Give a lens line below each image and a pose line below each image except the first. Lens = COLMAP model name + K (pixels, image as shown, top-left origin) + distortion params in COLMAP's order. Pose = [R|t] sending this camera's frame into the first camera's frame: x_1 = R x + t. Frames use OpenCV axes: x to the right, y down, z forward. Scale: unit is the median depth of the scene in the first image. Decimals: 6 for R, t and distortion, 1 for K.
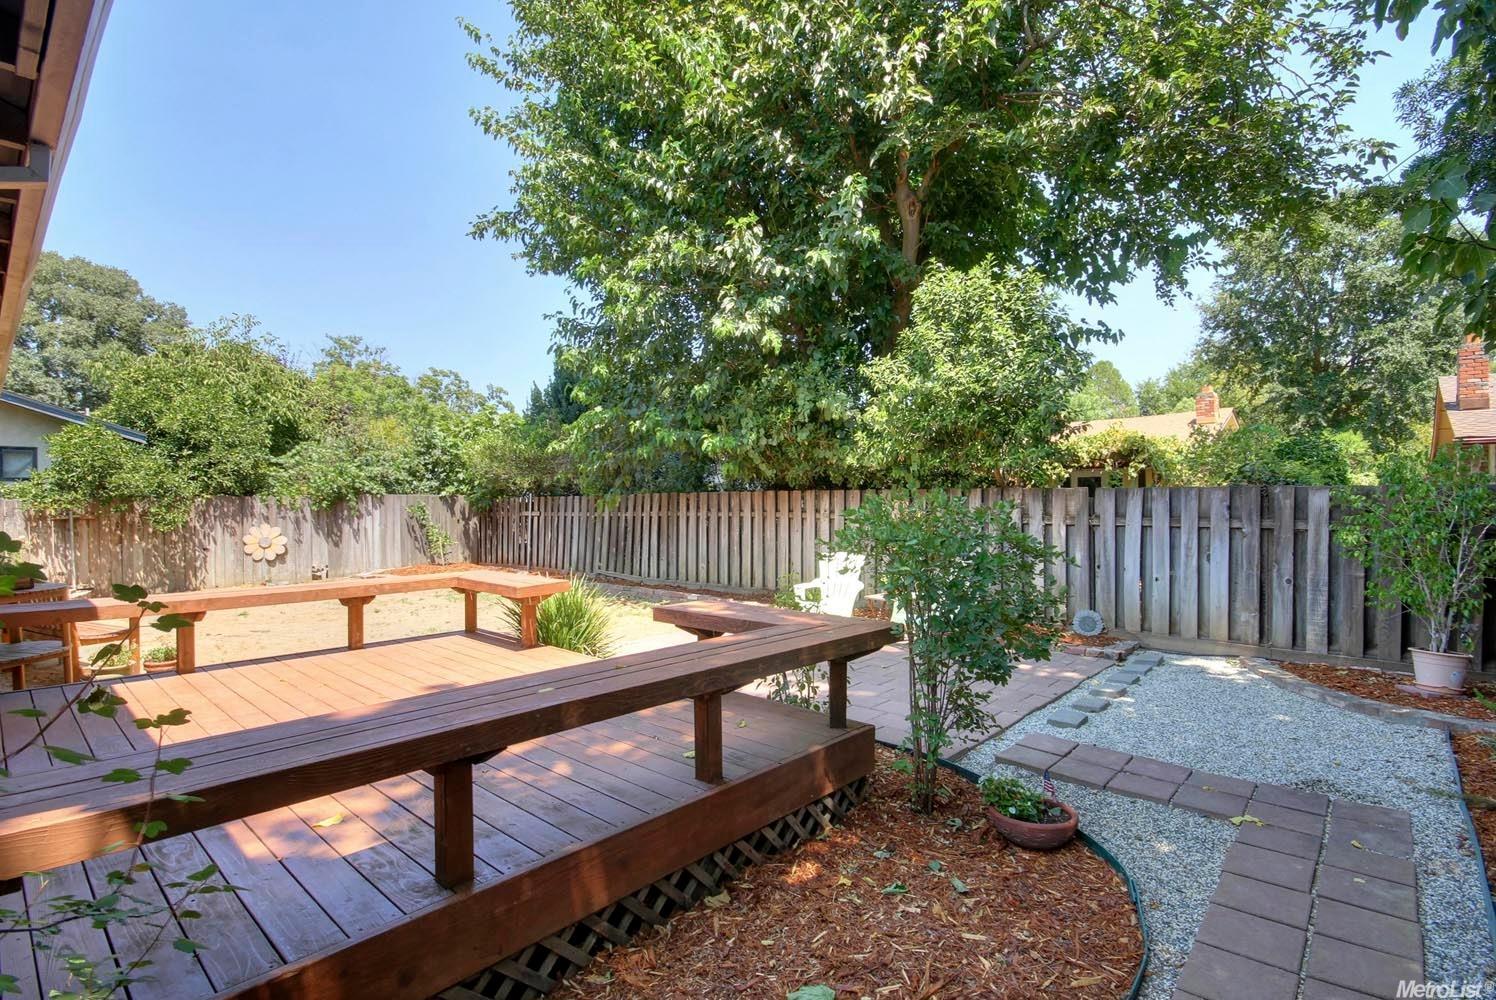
lens RADIAL K [[706.6, 0, 740.9], [0, 706.6, 496.2], [0, 0, 1]] dist [0.003251, -0.008573]
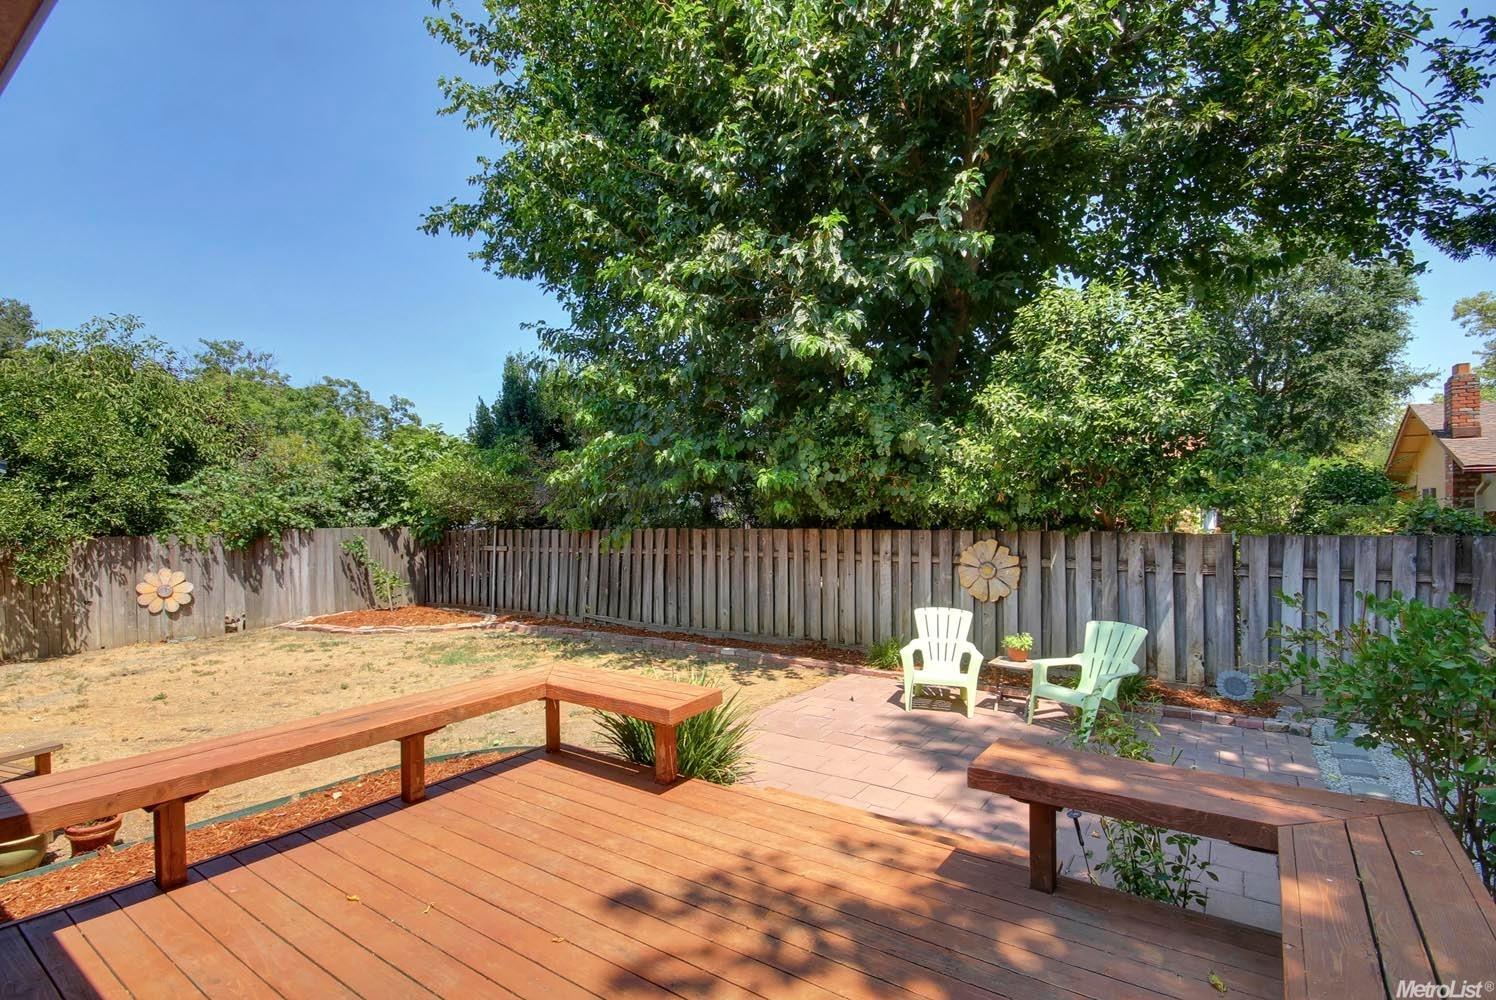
lens RADIAL K [[706.6, 0, 756.5], [0, 706.6, 508.4], [0, 0, 1]] dist [0.003251, -0.008573]
pose [[0.990347, -0.011253, 0.138153, -0.124895], [0.011565, 0.999932, -0.001459, -0.027093], [-0.138127, 0.003043, 0.990410, 0.107199]]
